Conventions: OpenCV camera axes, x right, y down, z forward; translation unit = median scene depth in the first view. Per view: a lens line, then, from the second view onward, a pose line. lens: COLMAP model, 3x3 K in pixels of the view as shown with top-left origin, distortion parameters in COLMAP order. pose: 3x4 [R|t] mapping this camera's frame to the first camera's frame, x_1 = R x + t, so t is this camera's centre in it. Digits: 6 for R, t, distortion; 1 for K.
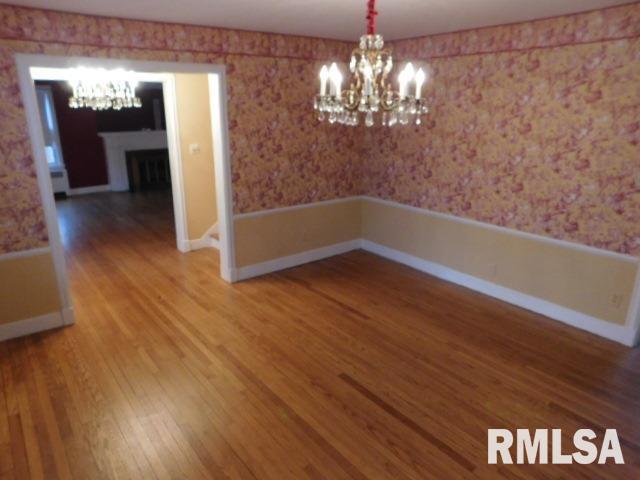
lens RADIAL K [[450.0, 0, 317.2], [0, 450.0, 245.6], [0, 0, 1]] dist [-0.037506, 0.037849]
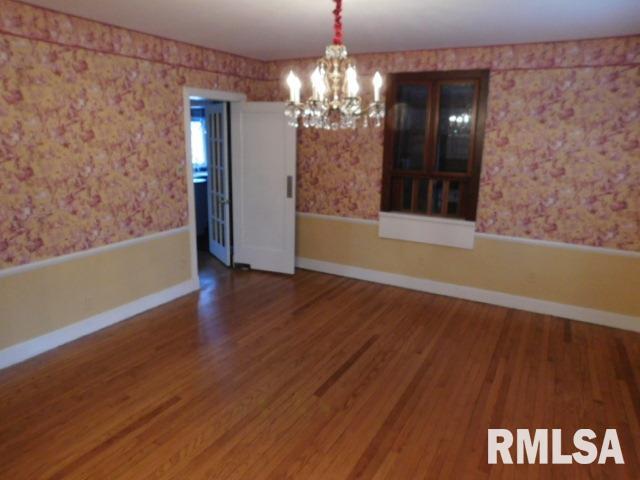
lens RADIAL K [[450.0, 0, 318.7], [0, 450.0, 237.9], [0, 0, 1]] dist [-0.037506, 0.037849]
pose [[-0.404049, -0.219015, 0.888131, -0.581735], [0.251963, 0.906707, 0.338225, -0.267029], [-0.879351, 0.360436, -0.311171, 0.962850]]
